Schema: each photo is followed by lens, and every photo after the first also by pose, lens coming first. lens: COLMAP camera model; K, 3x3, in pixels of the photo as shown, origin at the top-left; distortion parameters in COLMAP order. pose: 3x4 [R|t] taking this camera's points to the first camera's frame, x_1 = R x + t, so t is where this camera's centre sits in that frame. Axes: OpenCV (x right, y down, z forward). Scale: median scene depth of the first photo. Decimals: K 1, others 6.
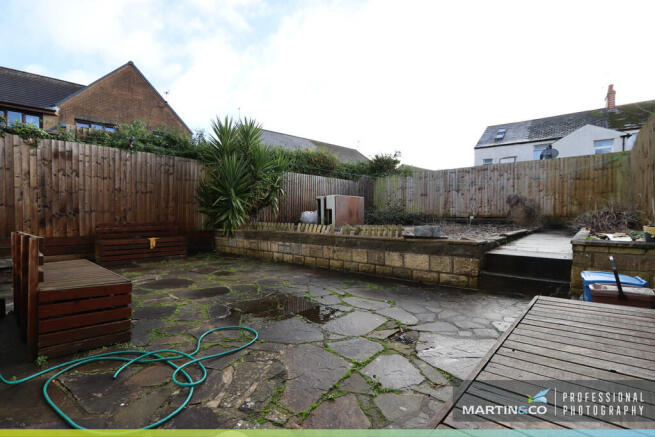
lens RADIAL K [[303.4, 0, 322.3], [0, 303.4, 219.1], [0, 0, 1]] dist [-0.015590, 0.000293]
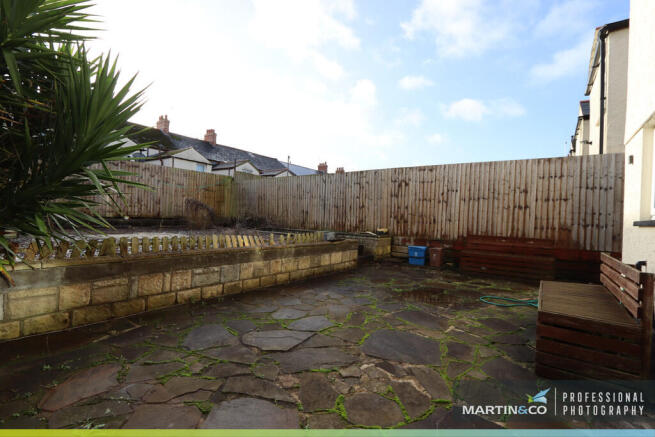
lens RADIAL K [[303.4, 0, 322.3], [0, 303.4, 216.6], [0, 0, 1]] dist [-0.015590, 0.000293]
pose [[-0.093937, 0.005761, 0.995562, -0.763165], [-0.025759, 0.999634, -0.008215, -0.025745], [-0.995245, -0.026416, -0.093754, 0.855558]]
